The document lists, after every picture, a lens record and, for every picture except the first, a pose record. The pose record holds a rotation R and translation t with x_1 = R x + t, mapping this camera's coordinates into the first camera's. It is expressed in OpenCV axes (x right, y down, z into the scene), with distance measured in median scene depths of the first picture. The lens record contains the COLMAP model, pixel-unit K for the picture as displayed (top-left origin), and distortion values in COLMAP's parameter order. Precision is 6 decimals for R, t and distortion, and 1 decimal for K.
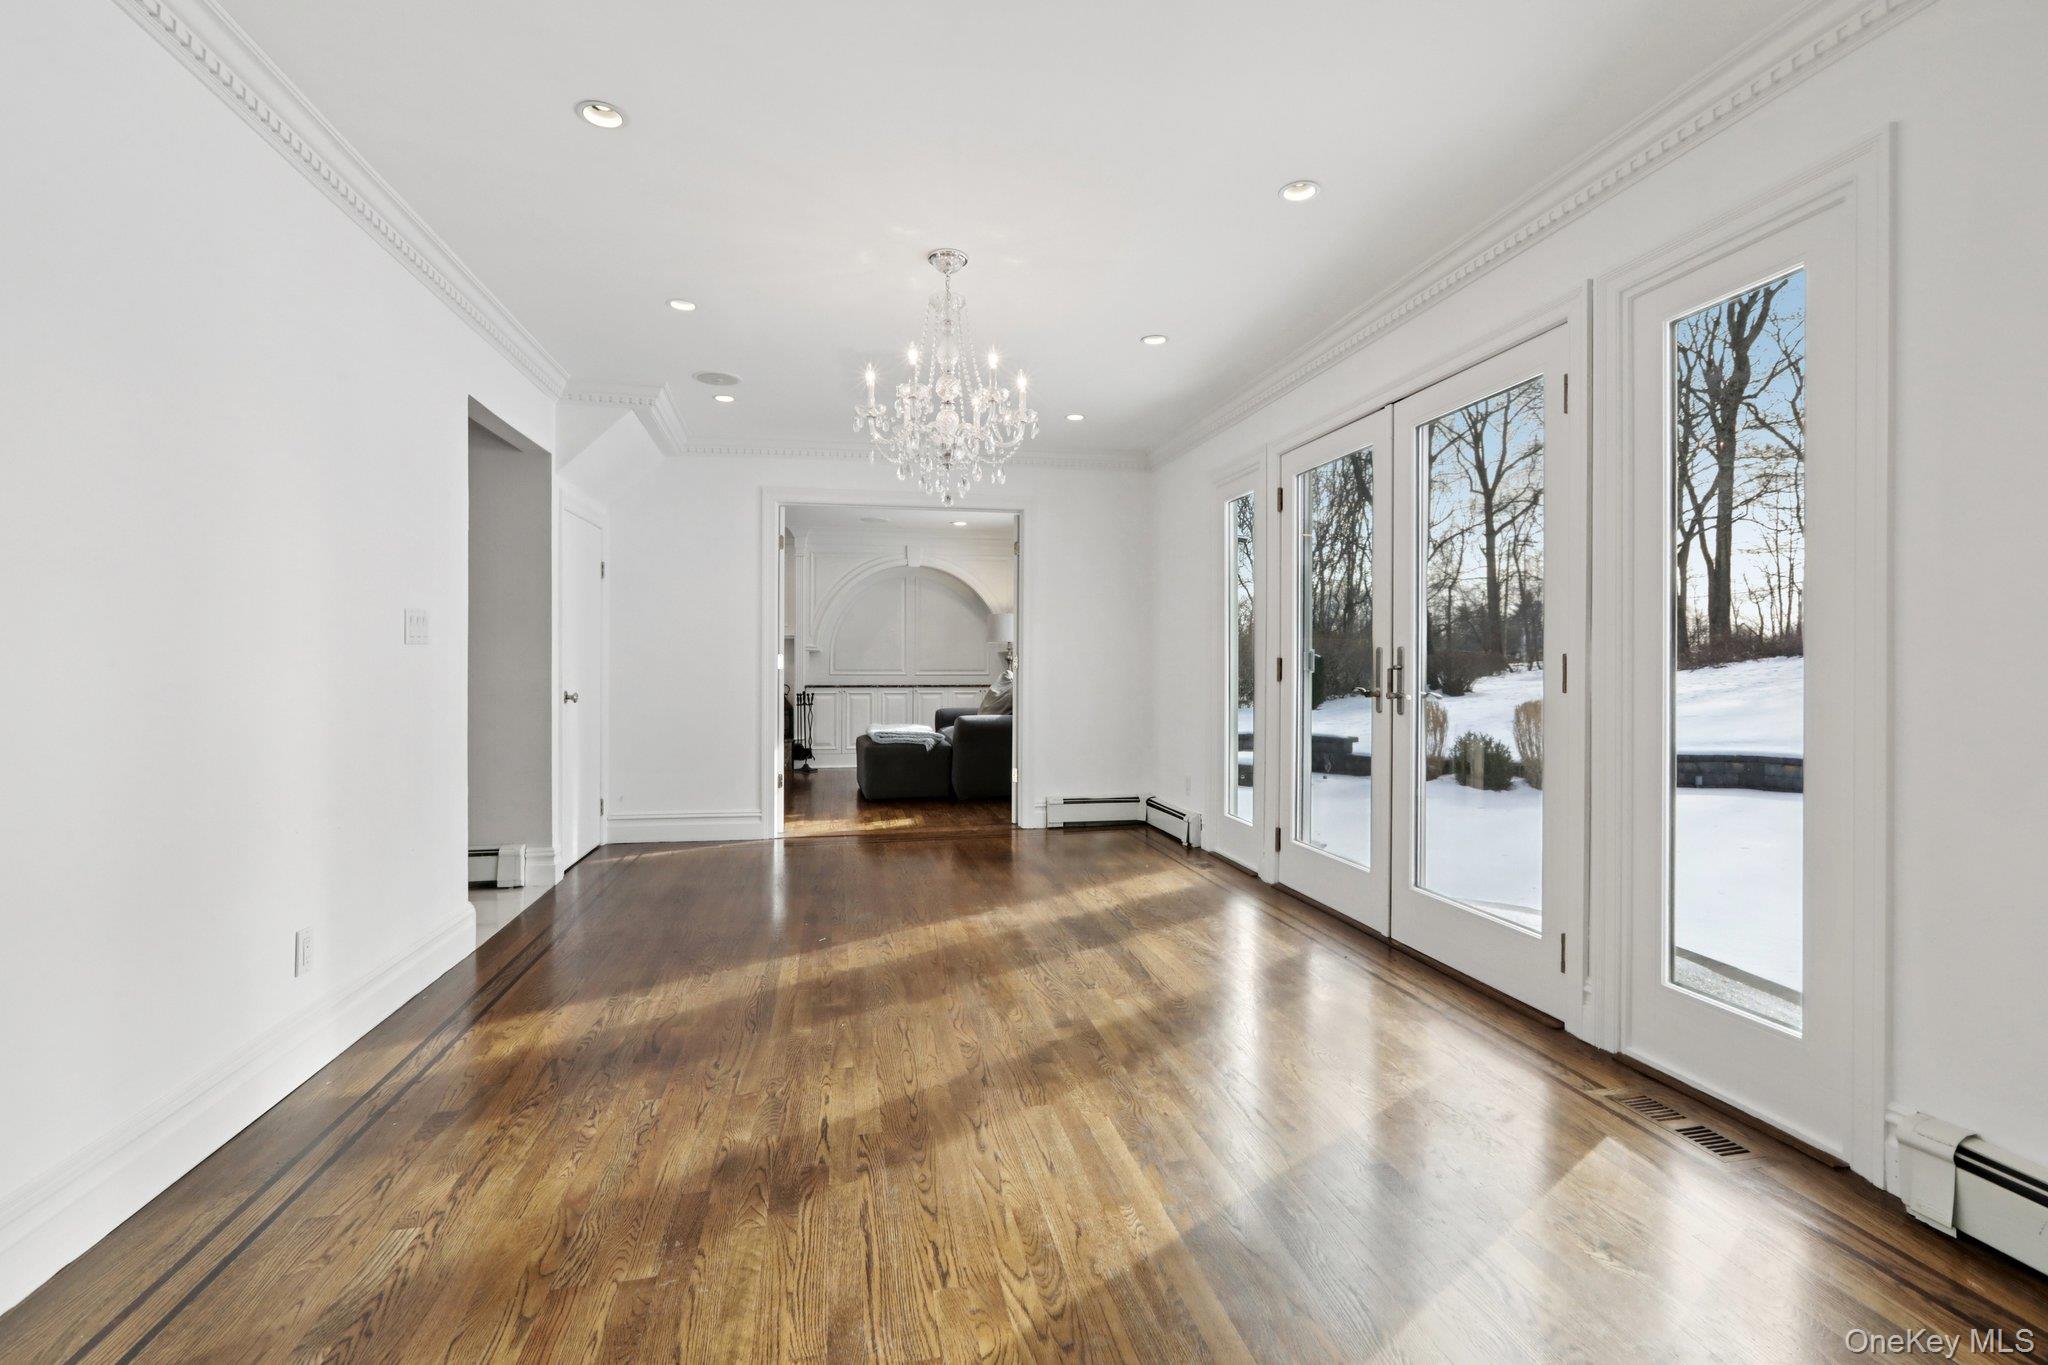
lens RADIAL K [[931.4, 0, 1020.1], [0, 931.4, 659.0], [0, 0, 1]] dist [-0.000404, 0.000270]
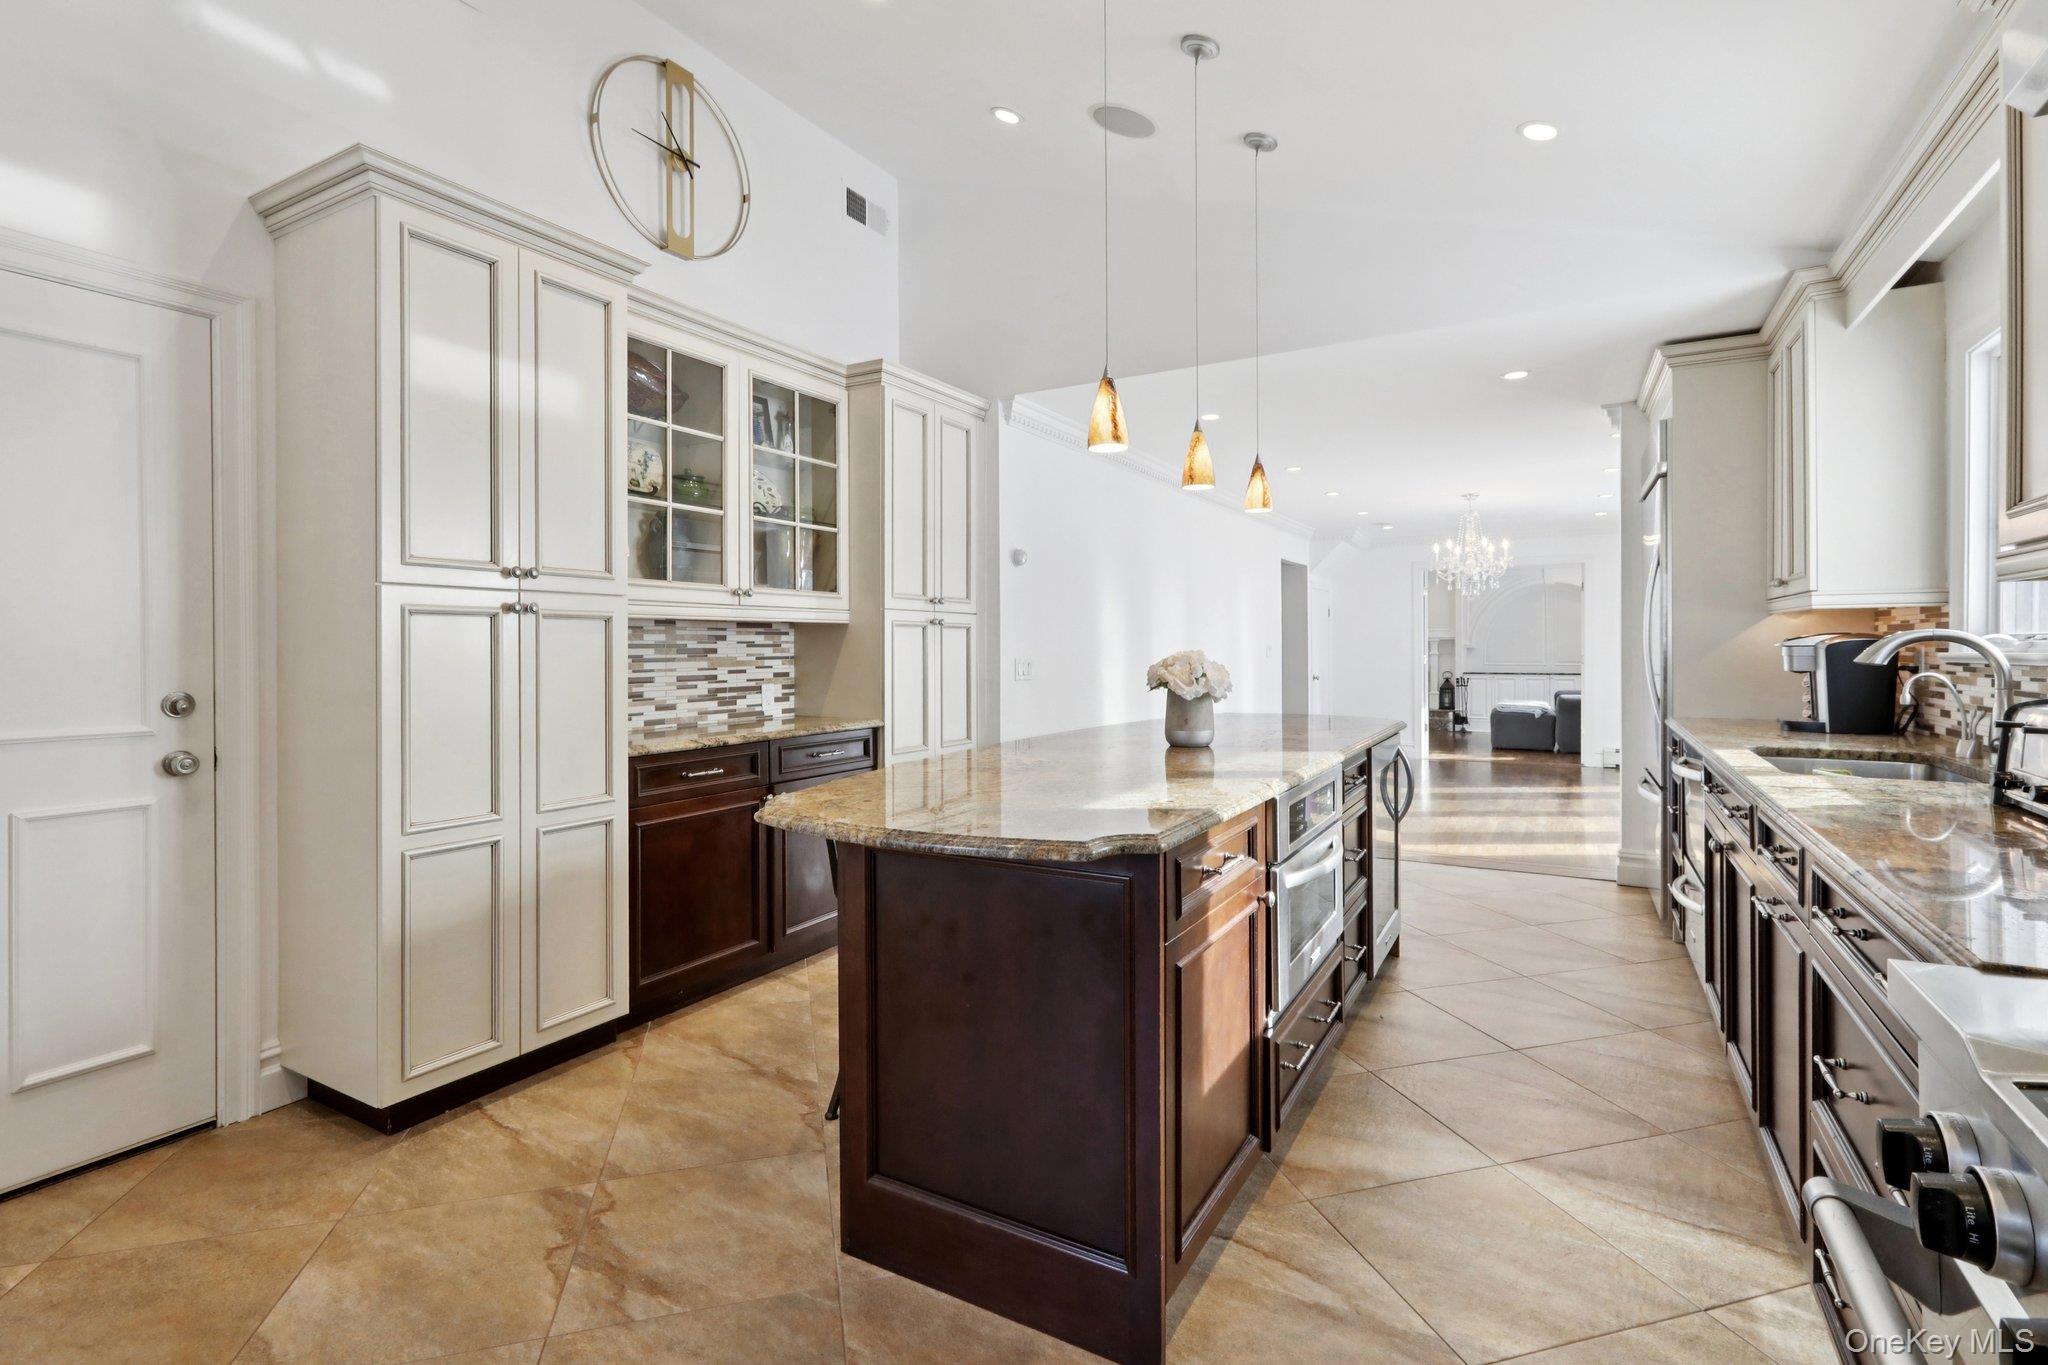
lens RADIAL K [[949.3, 0, 1037.8], [0, 949.3, 644.8], [0, 0, 1]] dist [-0.001023, 0.001062]
pose [[0.760165, -0.004136, -0.649717, 0.278327], [0.006644, 0.999977, 0.001407, -0.025638], [0.649696, -0.005386, 0.760175, -0.666531]]
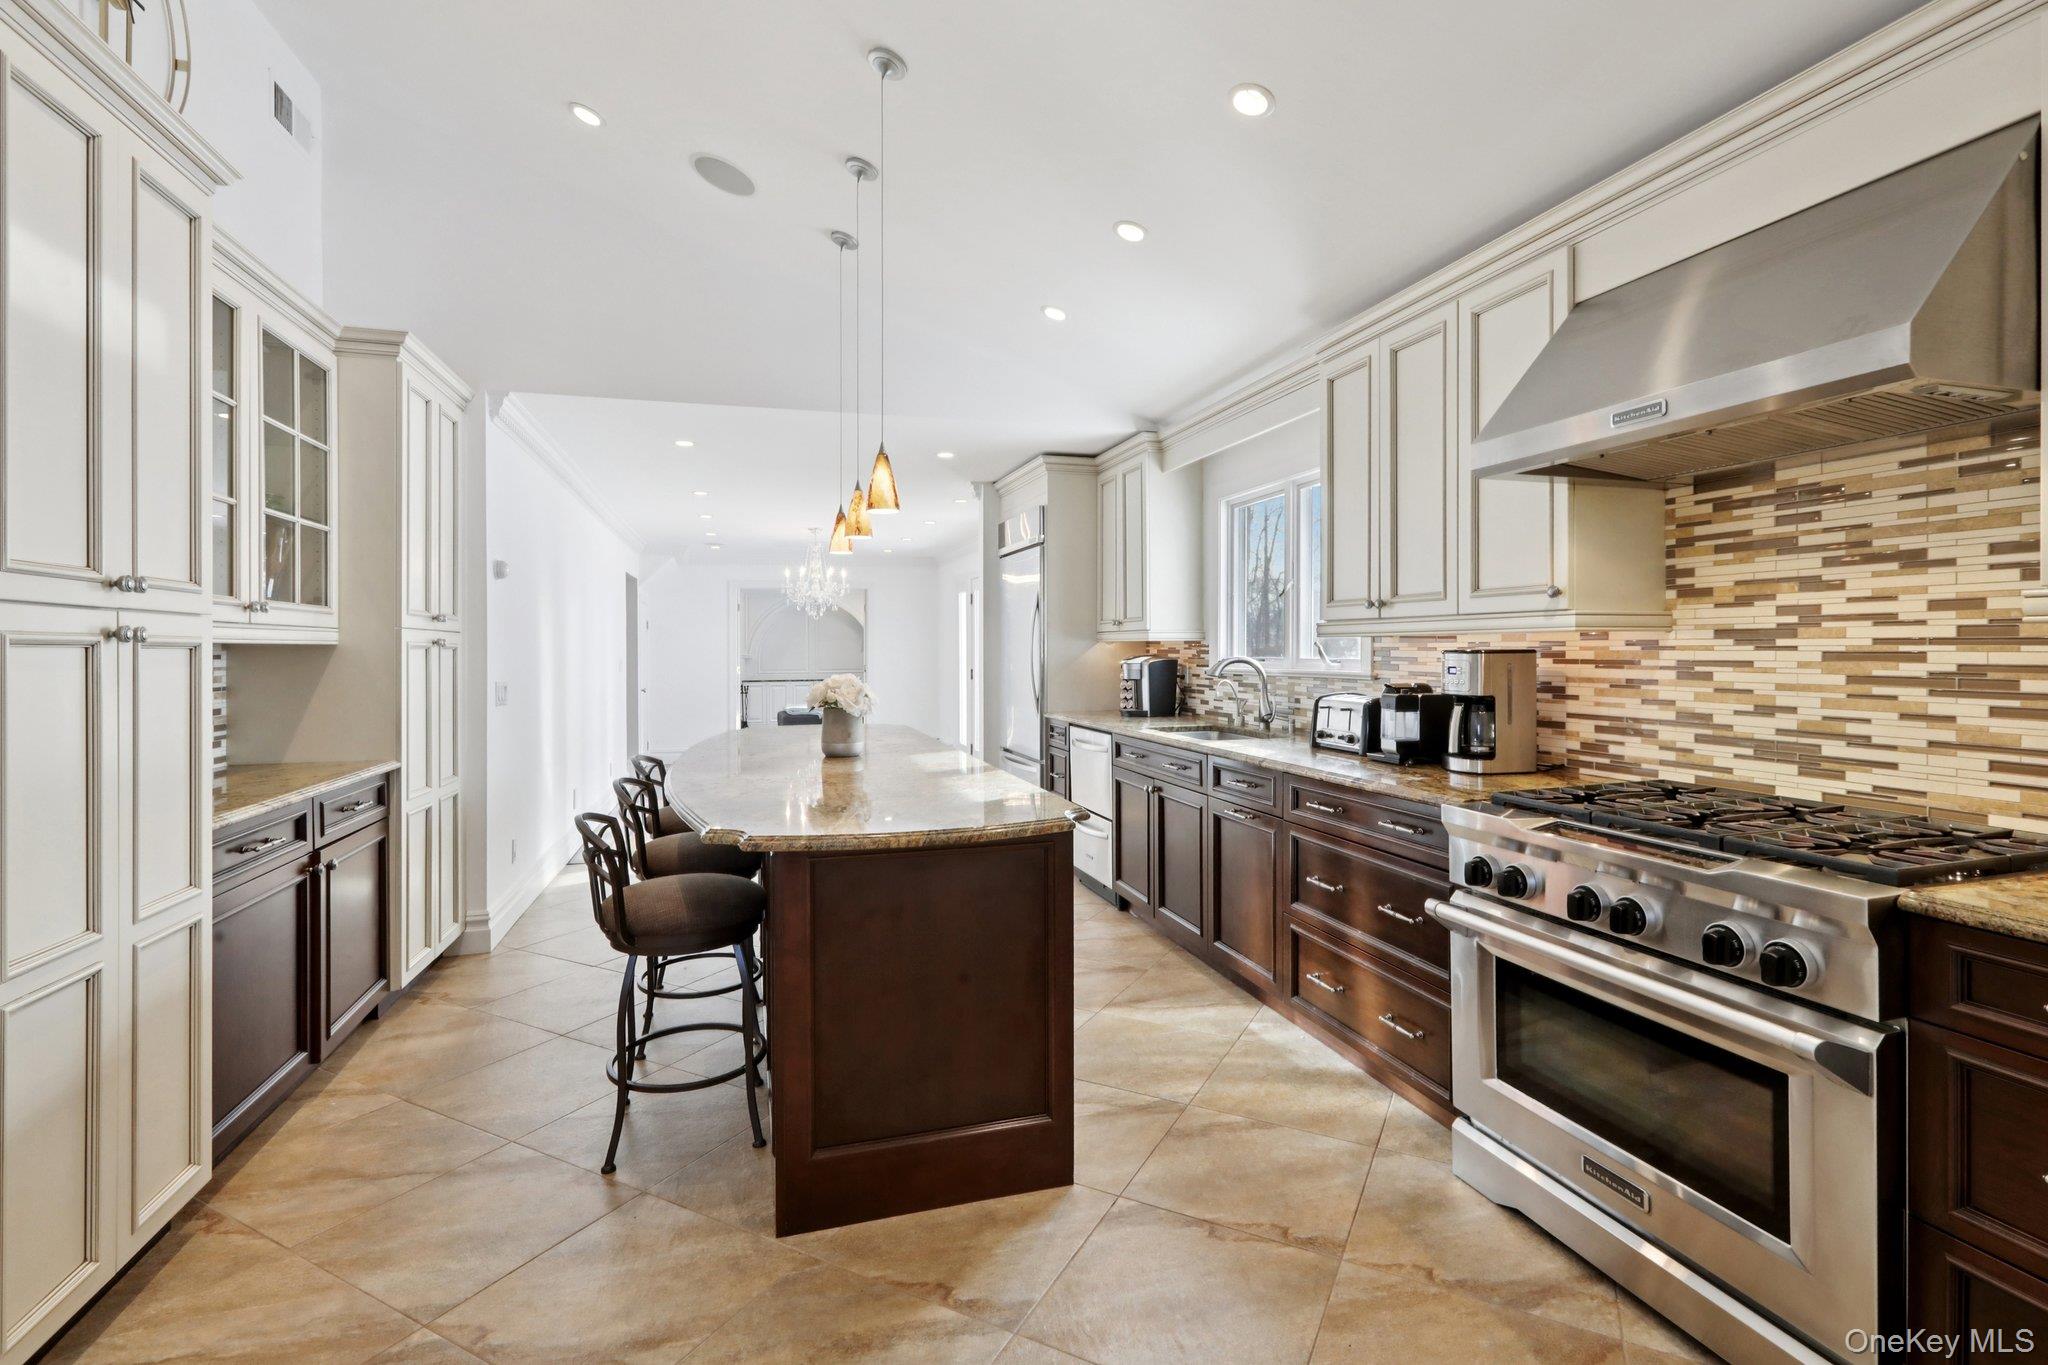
lens RADIAL K [[949.3, 0, 1037.8], [0, 949.3, 644.8], [0, 0, 1]] dist [-0.001023, 0.001062]
pose [[0.994335, -0.004801, 0.106187, 0.115751], [0.004870, 0.999988, -0.000392, -0.036019], [-0.106184, 0.000907, 0.994346, -0.794998]]
